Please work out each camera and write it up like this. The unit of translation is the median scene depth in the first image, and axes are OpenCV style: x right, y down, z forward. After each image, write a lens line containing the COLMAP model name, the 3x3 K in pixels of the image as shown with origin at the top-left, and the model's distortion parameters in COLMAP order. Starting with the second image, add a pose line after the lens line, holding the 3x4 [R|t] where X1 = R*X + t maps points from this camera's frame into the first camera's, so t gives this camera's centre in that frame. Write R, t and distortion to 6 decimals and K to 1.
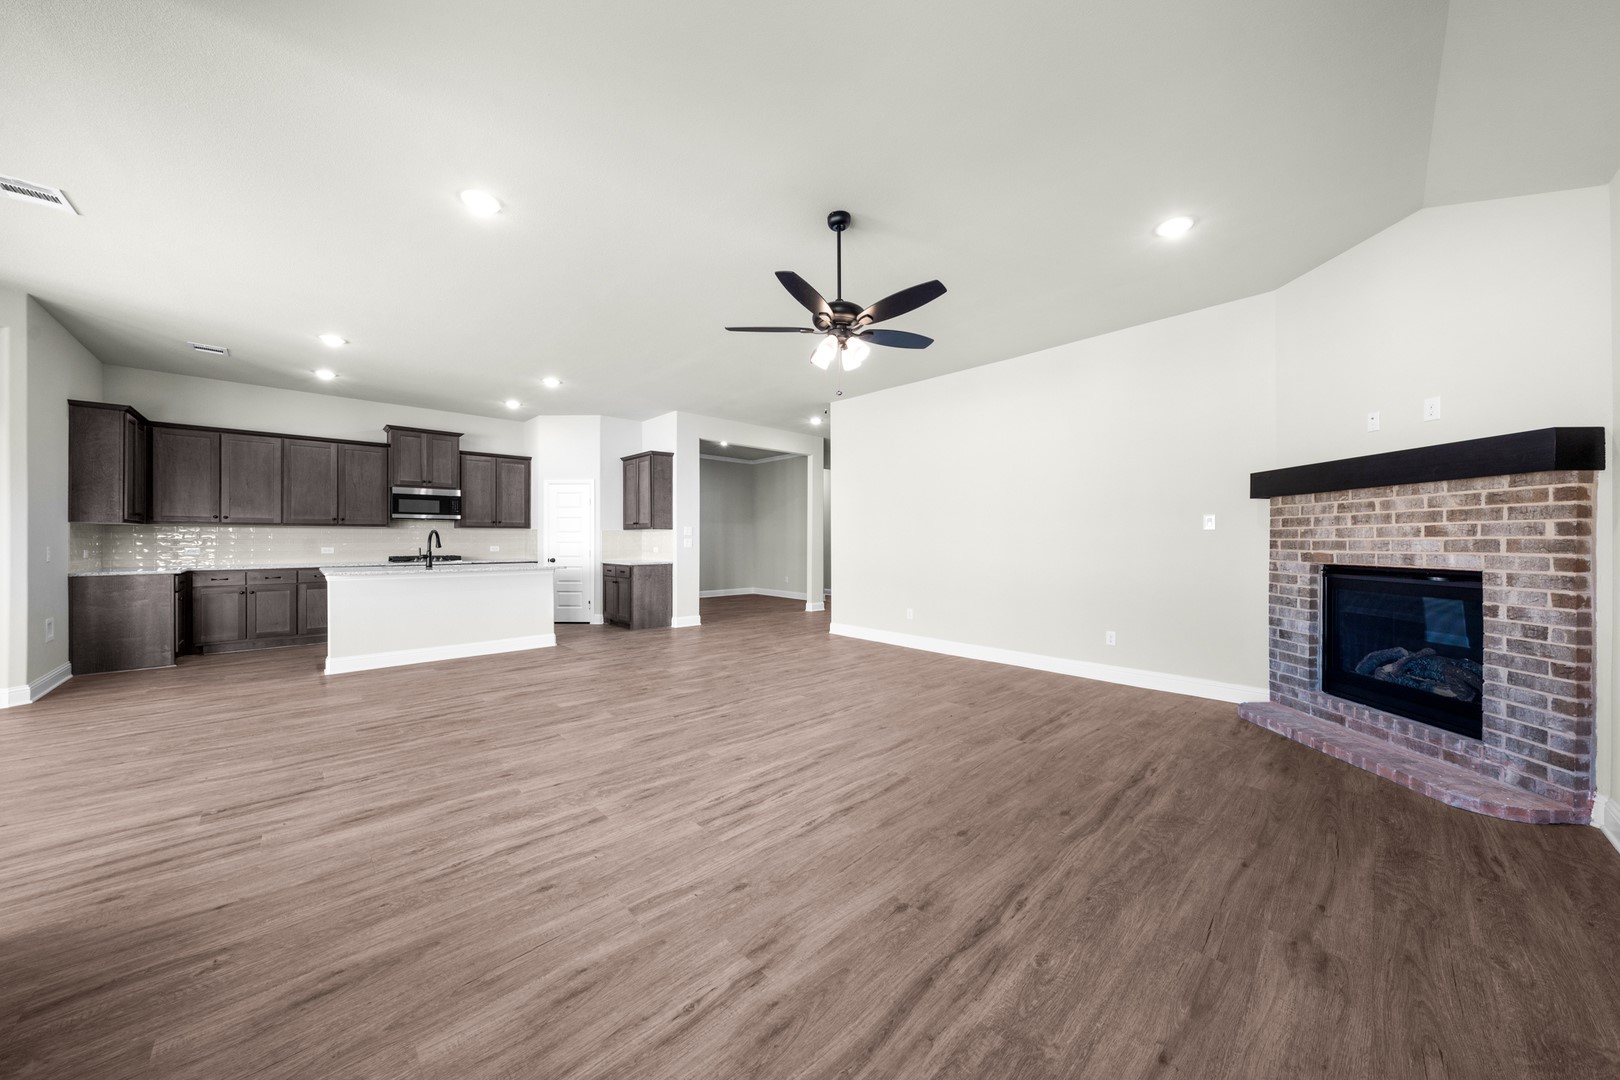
lens RADIAL K [[555.0, 0, 809.0], [0, 555.0, 540.9], [0, 0, 1]] dist [-0.002076, 0.000780]
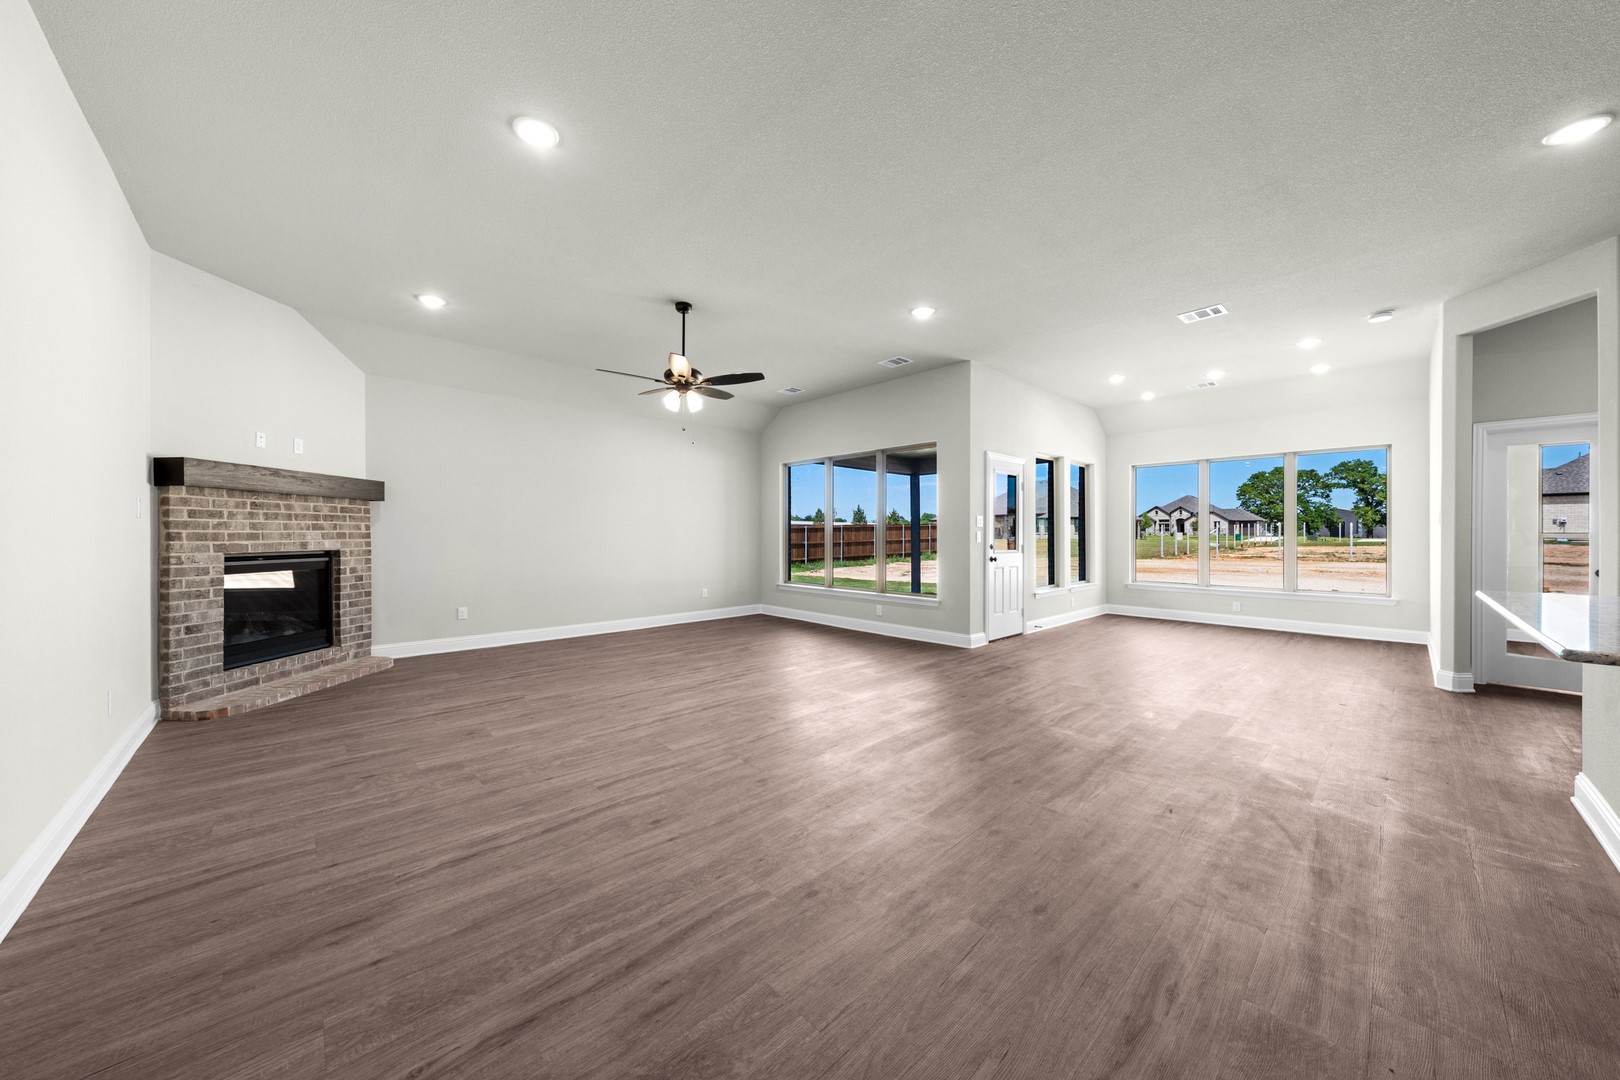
lens RADIAL K [[555.0, 0, 807.7], [0, 555.0, 537.2], [0, 0, 1]] dist [-0.002076, 0.000780]
pose [[-0.999986, -0.001367, 0.005152, -0.224211], [-0.001343, 0.999988, 0.004752, 0.002043], [-0.005158, 0.004745, -0.999975, 1.990096]]
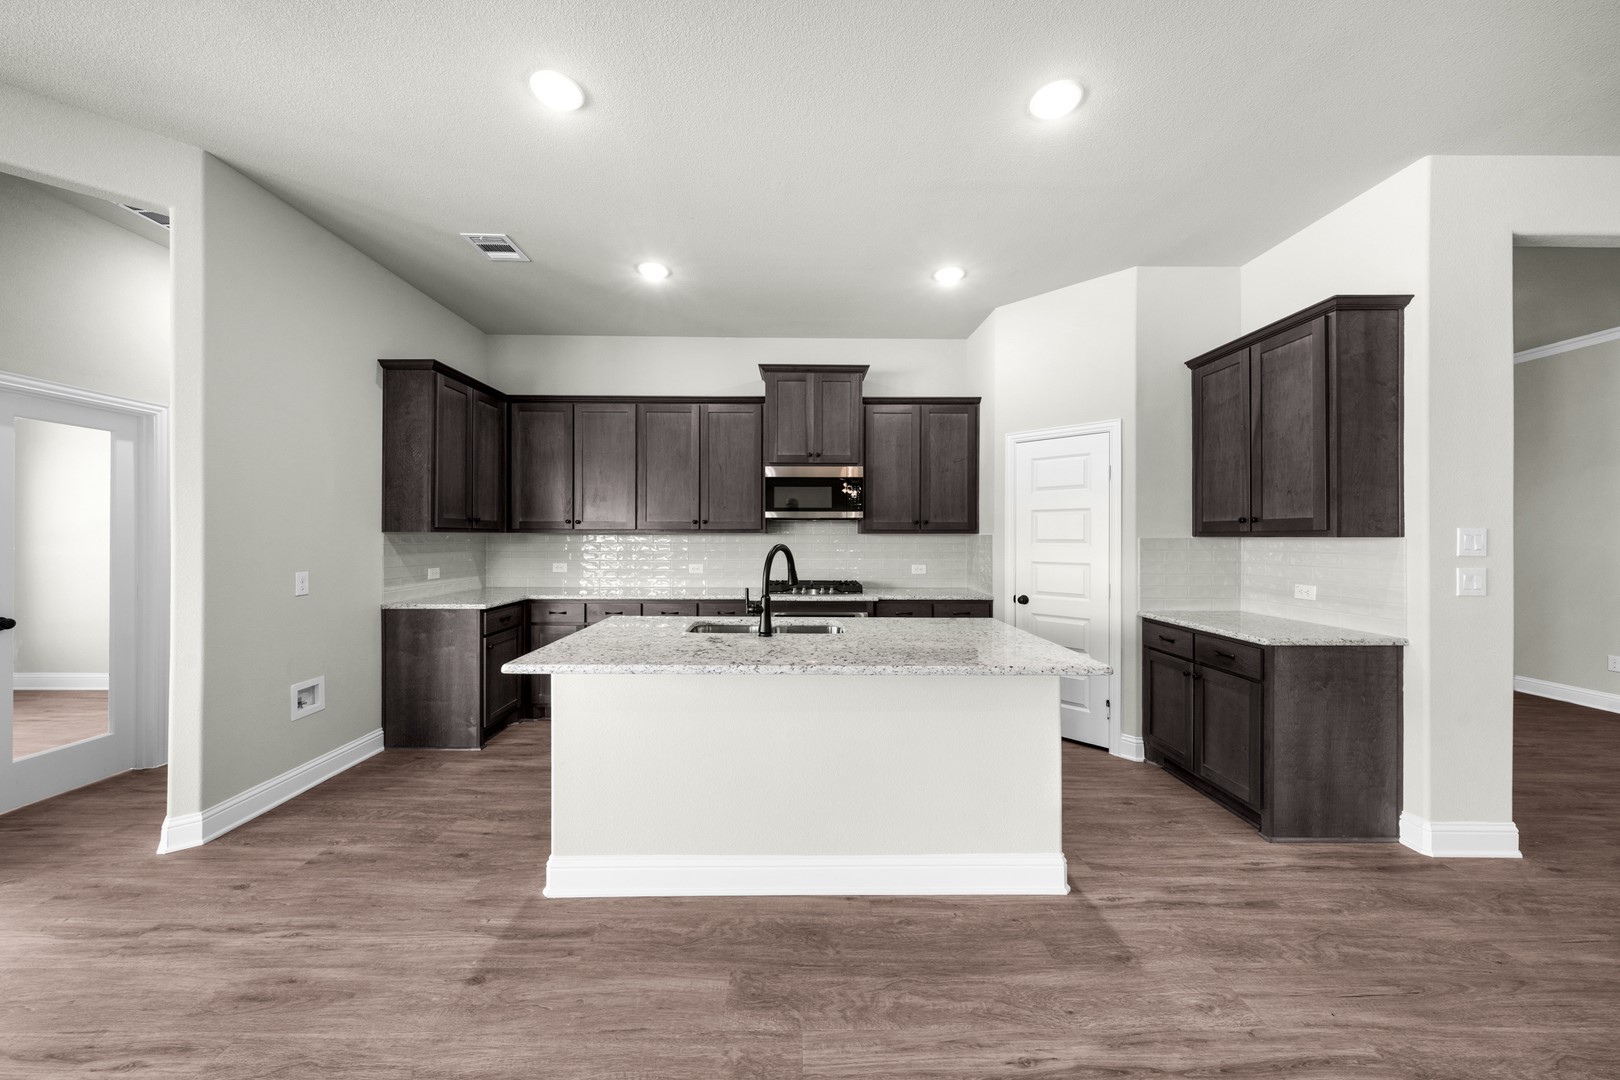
lens RADIAL K [[555.0, 0, 805.4], [0, 555.0, 537.7], [0, 0, 1]] dist [-0.002076, 0.000780]
pose [[0.738624, 0.003062, -0.674111, -0.581752], [-0.003694, 0.999993, 0.000495, -0.038296], [0.674108, 0.002124, 0.738630, 1.085565]]
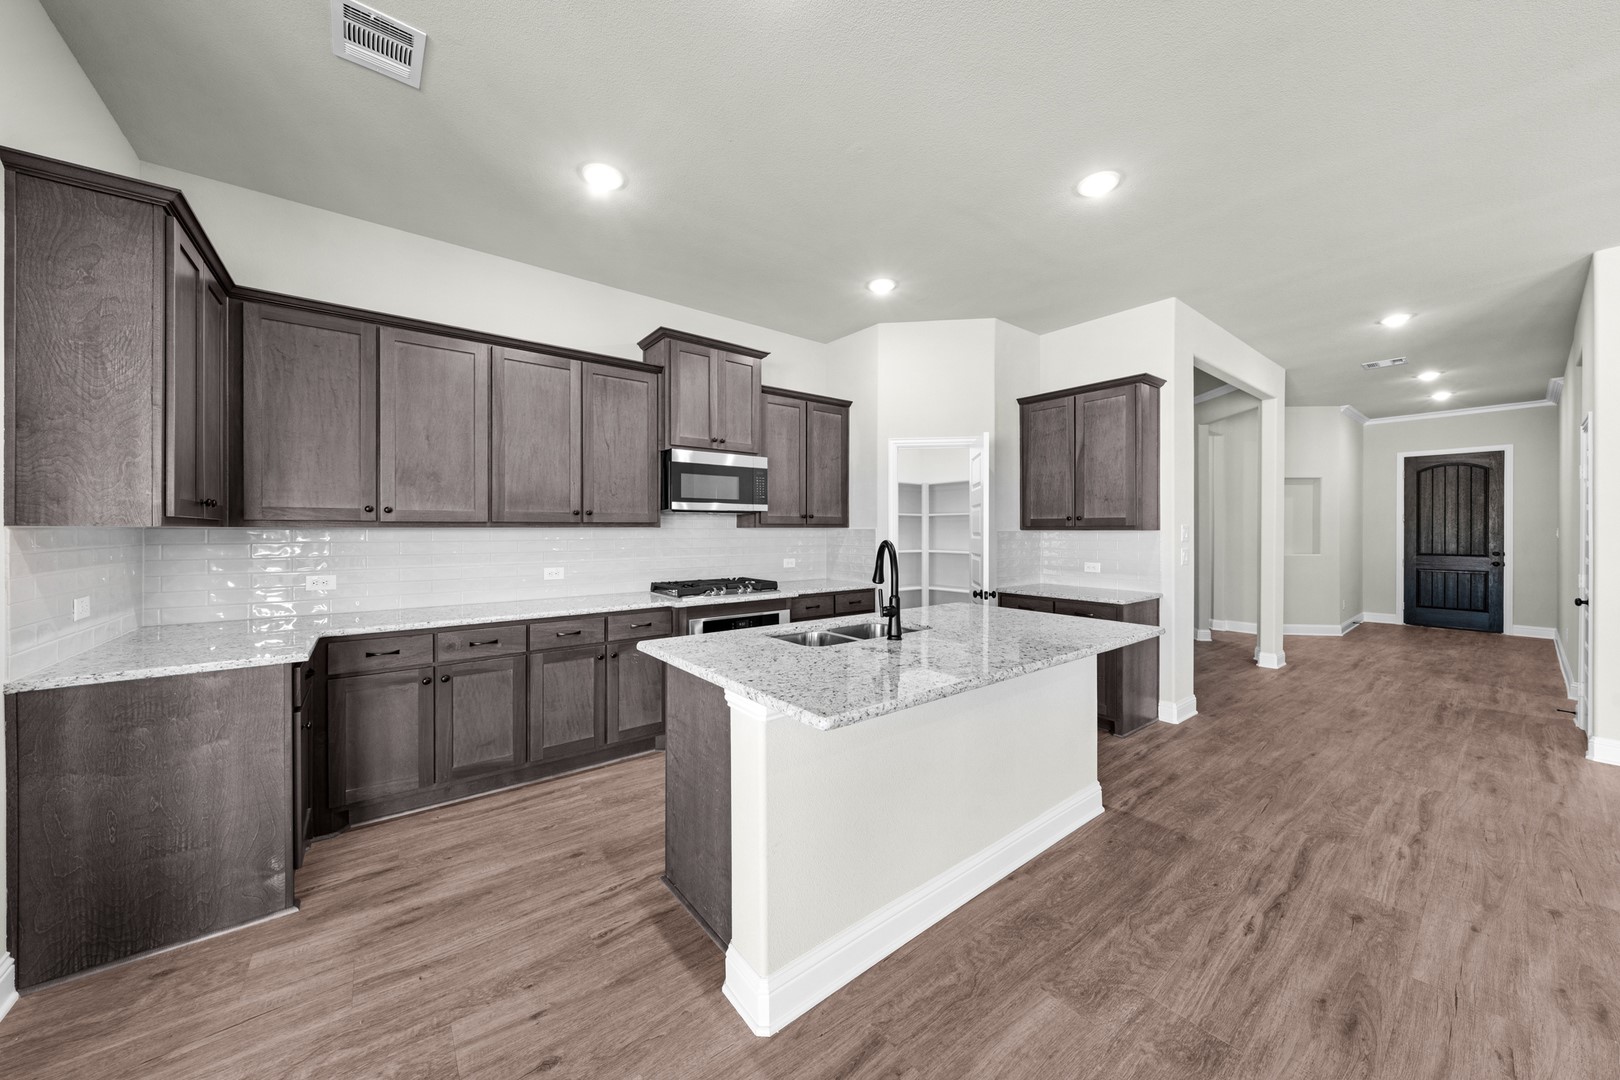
lens RADIAL K [[555.0, 0, 801.1], [0, 555.0, 533.7], [0, 0, 1]] dist [-0.002076, 0.000780]
pose [[0.995380, 0.000241, -0.096010, -1.080280], [0.000306, 0.999984, 0.005683, -0.040954], [0.096010, -0.005686, 0.995364, 0.930618]]
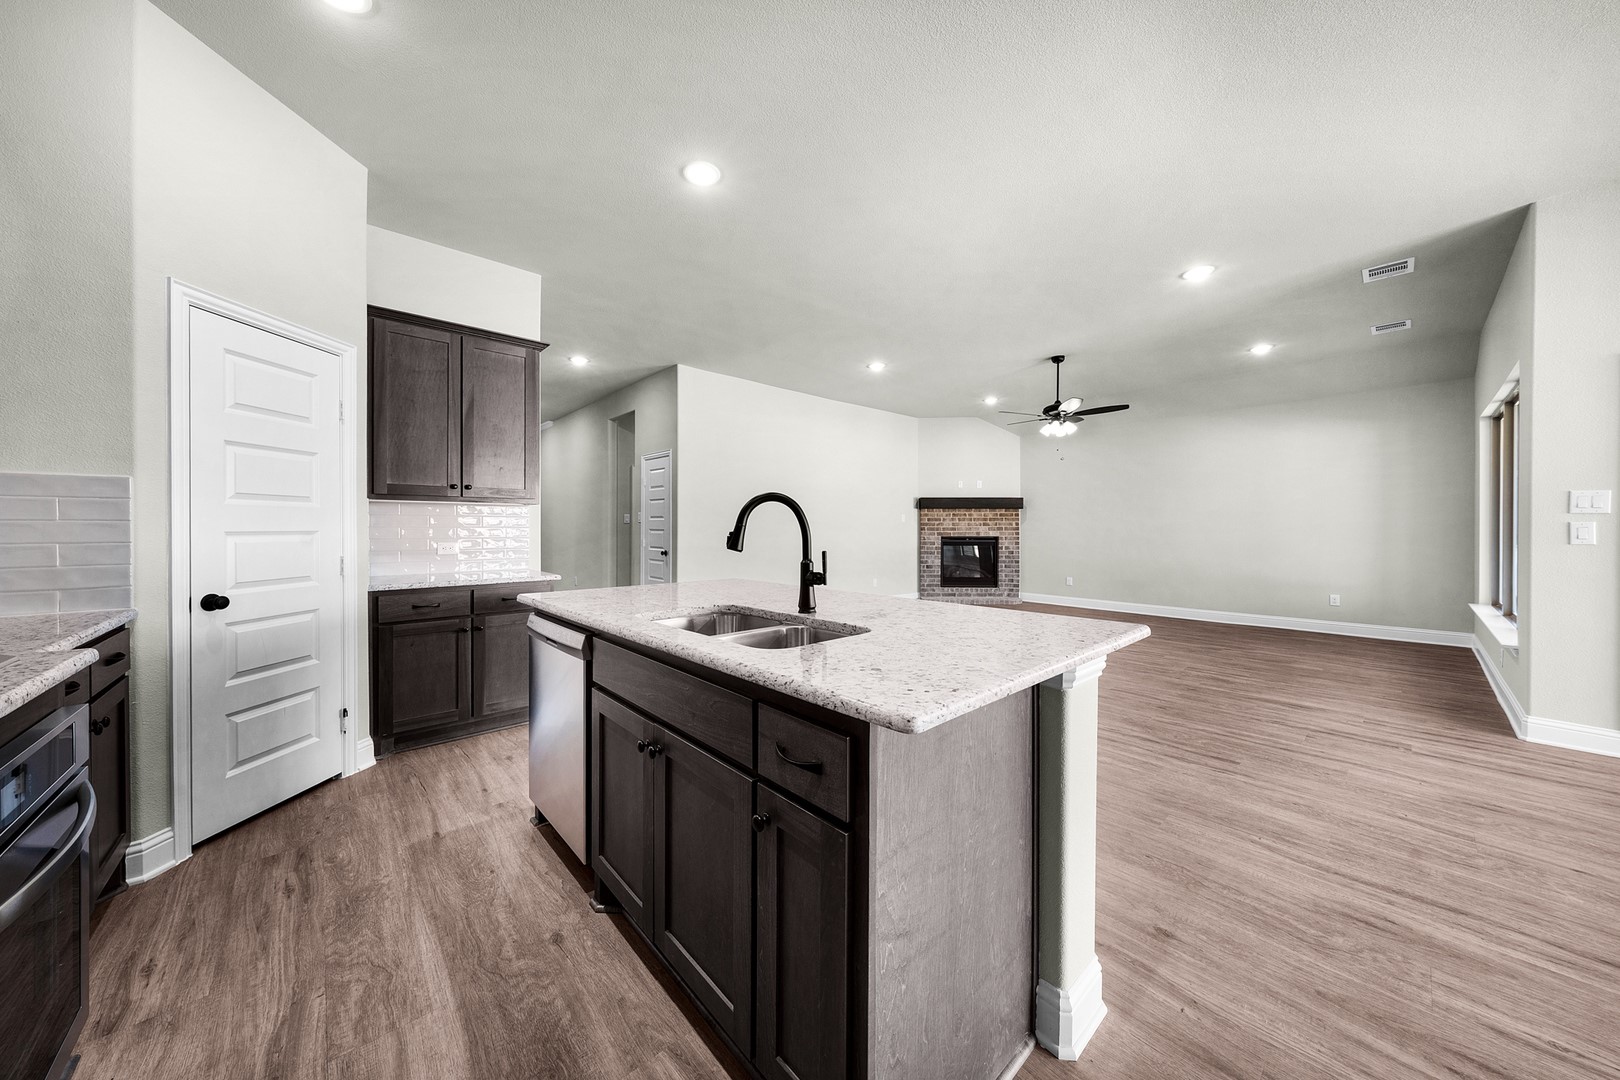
lens RADIAL K [[555.0, 0, 802.2], [0, 555.0, 520.1], [0, 0, 1]] dist [-0.002076, 0.000780]
pose [[0.015908, 0.012494, 0.999795, -1.533968], [-0.001606, 0.999921, -0.012470, -0.000246], [-0.999872, -0.001407, 0.015926, 1.520475]]
